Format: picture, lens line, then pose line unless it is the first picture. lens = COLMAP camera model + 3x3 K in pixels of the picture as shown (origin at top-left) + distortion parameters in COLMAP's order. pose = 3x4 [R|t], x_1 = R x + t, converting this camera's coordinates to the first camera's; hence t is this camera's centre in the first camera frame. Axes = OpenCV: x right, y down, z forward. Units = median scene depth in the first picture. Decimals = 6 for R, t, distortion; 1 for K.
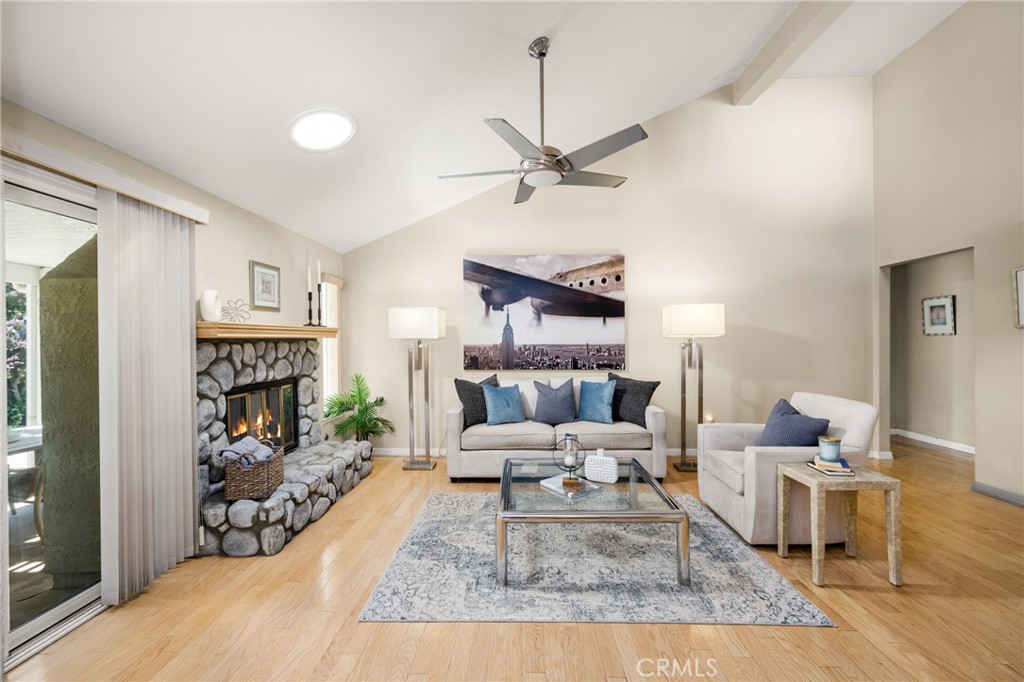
lens RADIAL K [[408.6, 0, 512.0], [0, 408.6, 341.0], [0, 0, 1]] dist [0.011280, 0.000026]
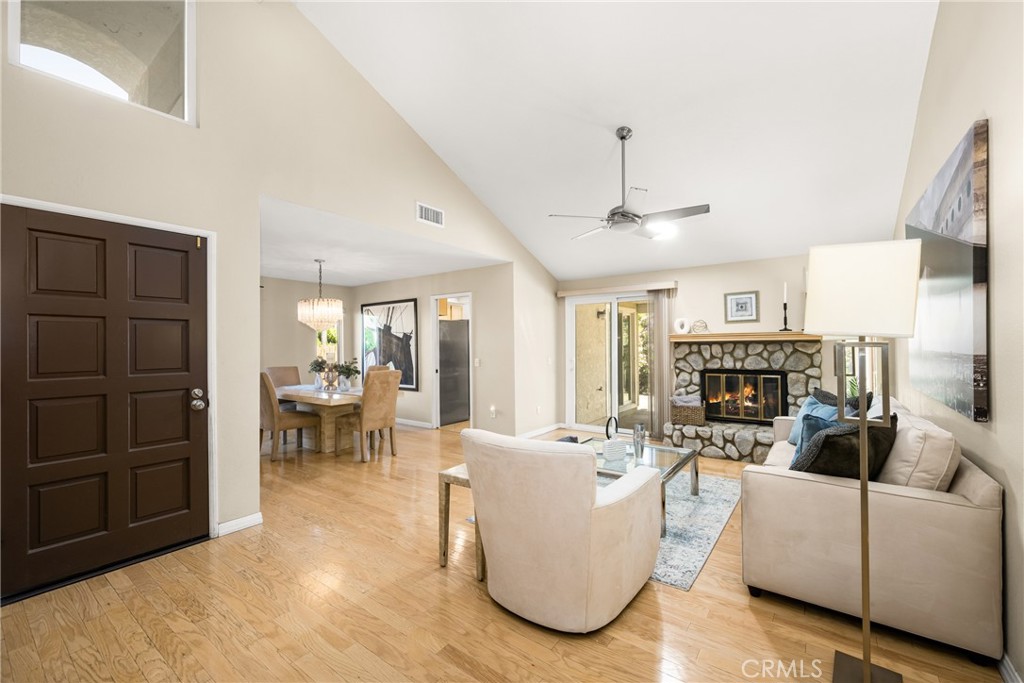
lens RADIAL K [[416.8, 0, 512.0], [0, 416.8, 341.5], [0, 0, 1]] dist [-0.000007, -0.000002]
pose [[-0.573009, 0.008718, -0.819502, 1.212340], [0.011854, 0.999927, 0.002349, -0.019623], [0.819463, -0.008369, -0.573071, 1.258639]]
